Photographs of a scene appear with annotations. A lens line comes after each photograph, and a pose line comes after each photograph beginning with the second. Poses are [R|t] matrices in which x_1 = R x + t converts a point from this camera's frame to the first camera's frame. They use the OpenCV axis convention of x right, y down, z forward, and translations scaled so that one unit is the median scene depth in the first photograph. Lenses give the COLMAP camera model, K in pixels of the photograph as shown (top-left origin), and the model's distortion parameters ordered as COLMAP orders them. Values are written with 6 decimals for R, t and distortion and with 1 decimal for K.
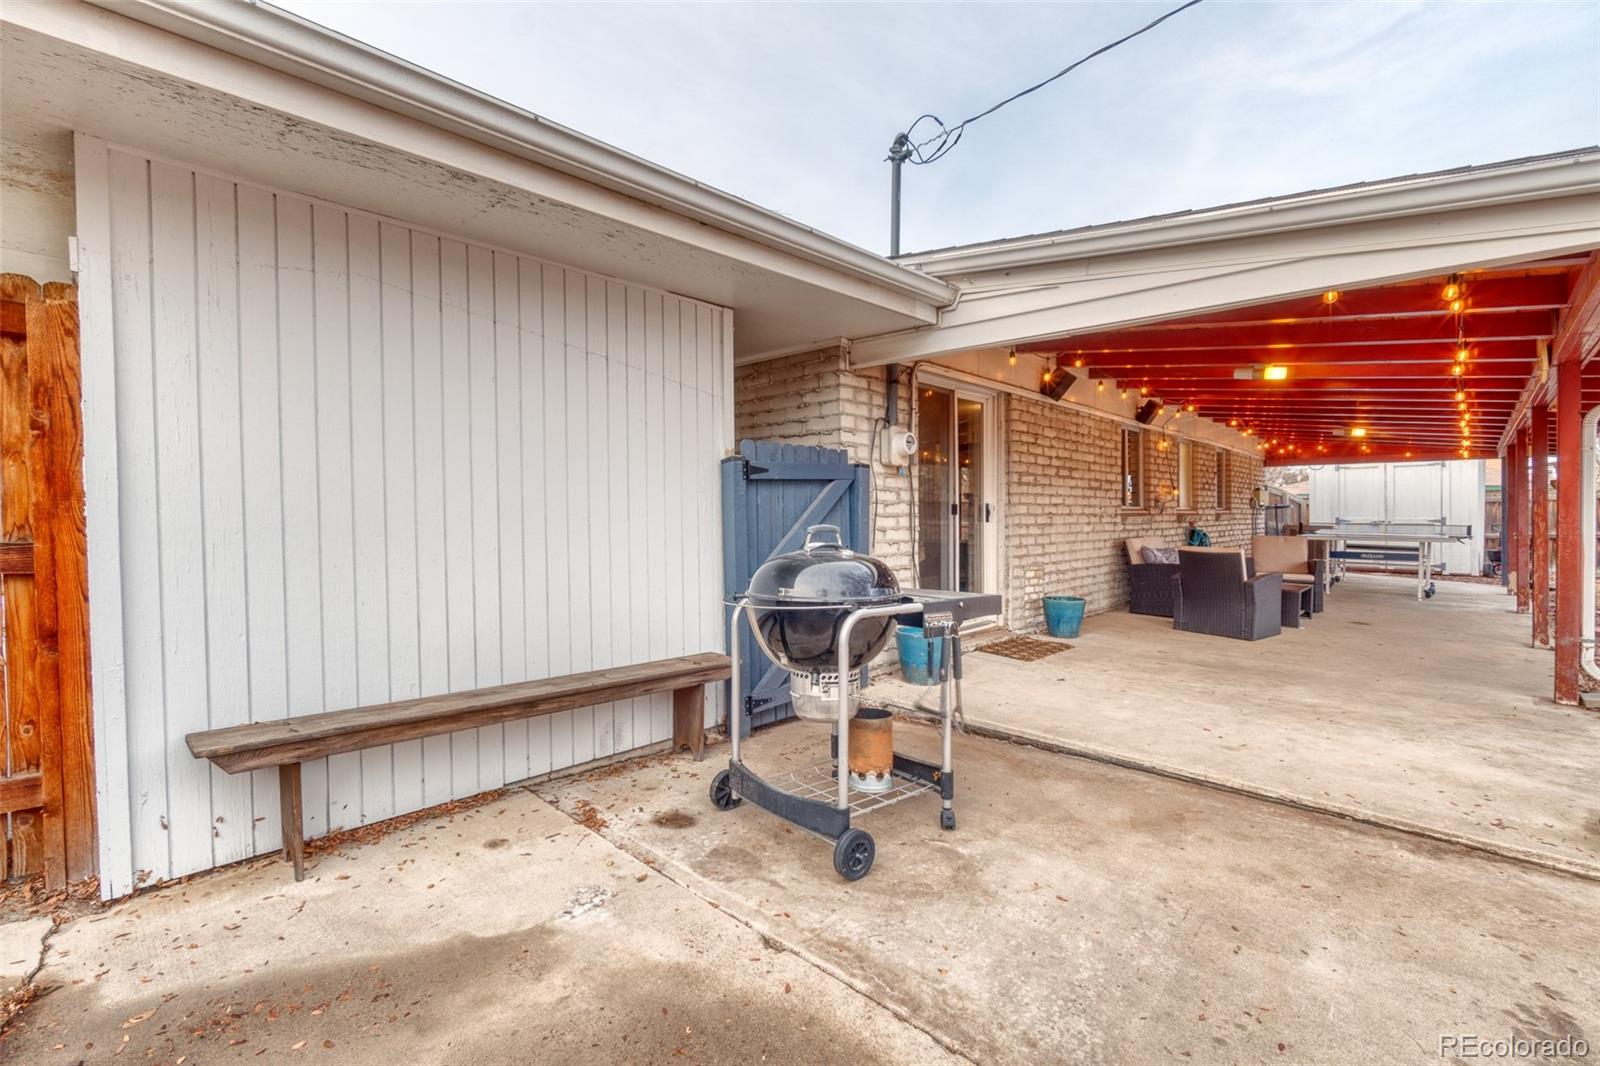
lens RADIAL K [[697.1, 0, 800.4], [0, 697.1, 526.2], [0, 0, 1]] dist [0.002081, -0.001249]
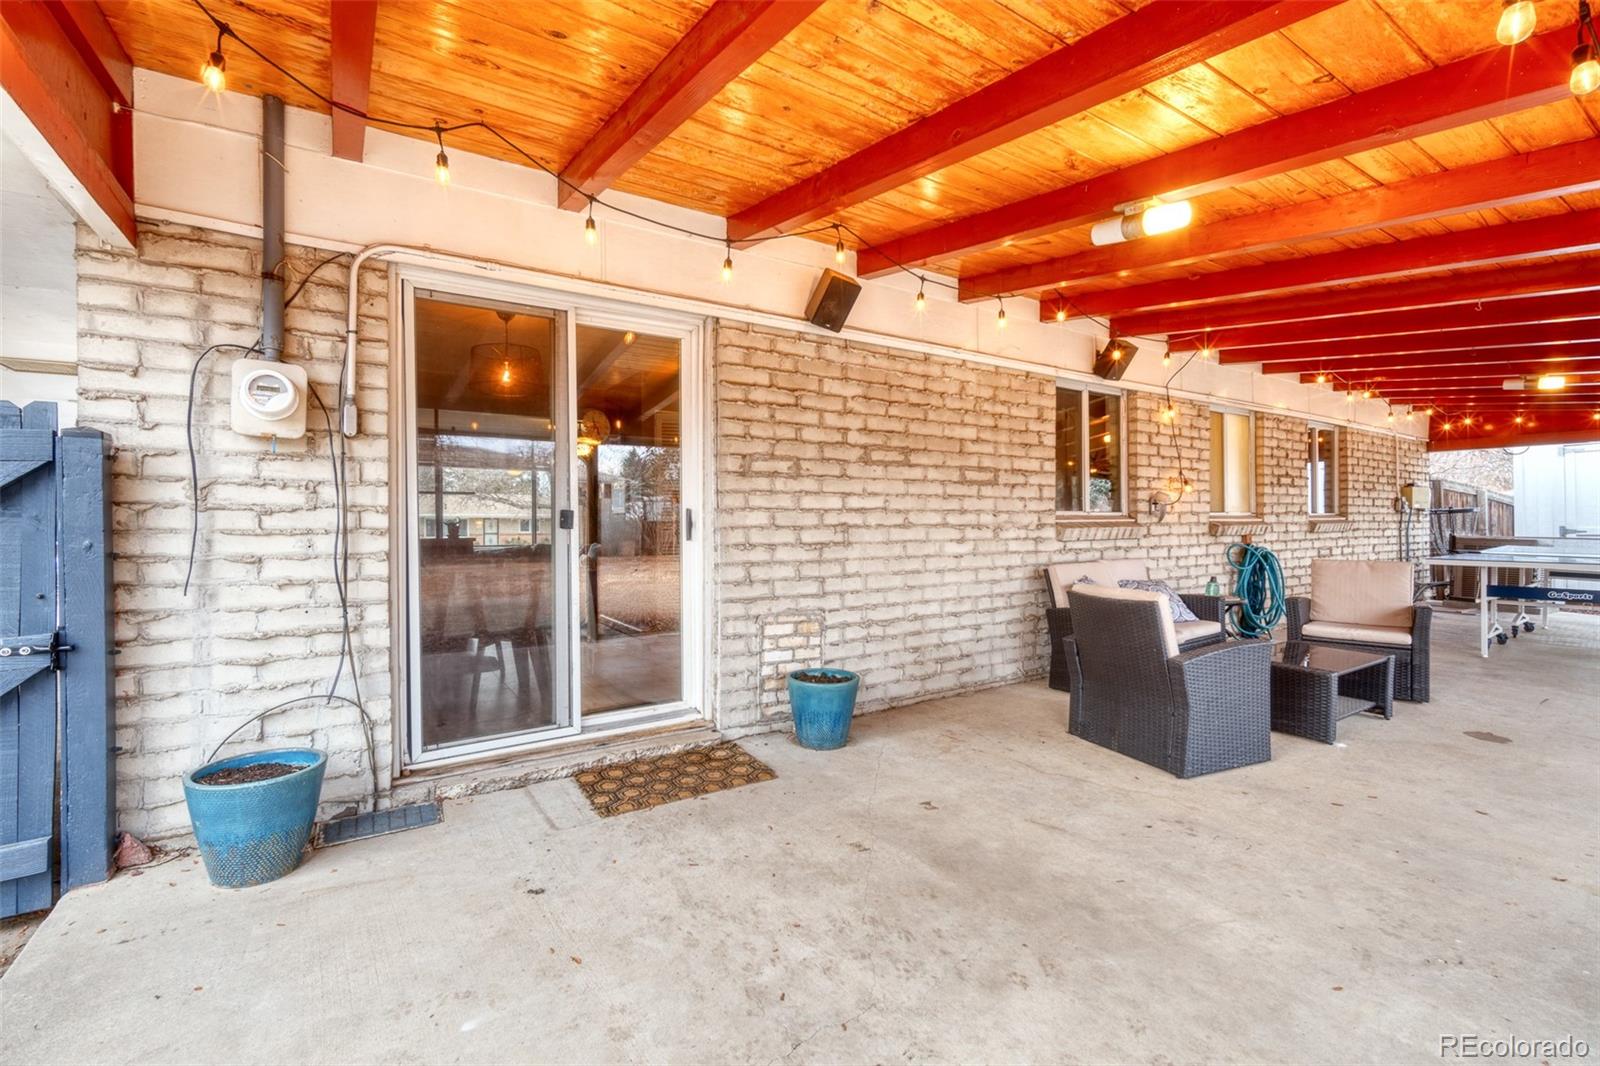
lens RADIAL K [[697.1, 0, 796.6], [0, 697.1, 528.0], [0, 0, 1]] dist [0.002081, -0.001249]
pose [[0.973994, -0.002280, -0.226563, 0.382137], [-0.000033, 0.999948, -0.010204, -0.007864], [0.226574, 0.009946, 0.973943, 0.349944]]
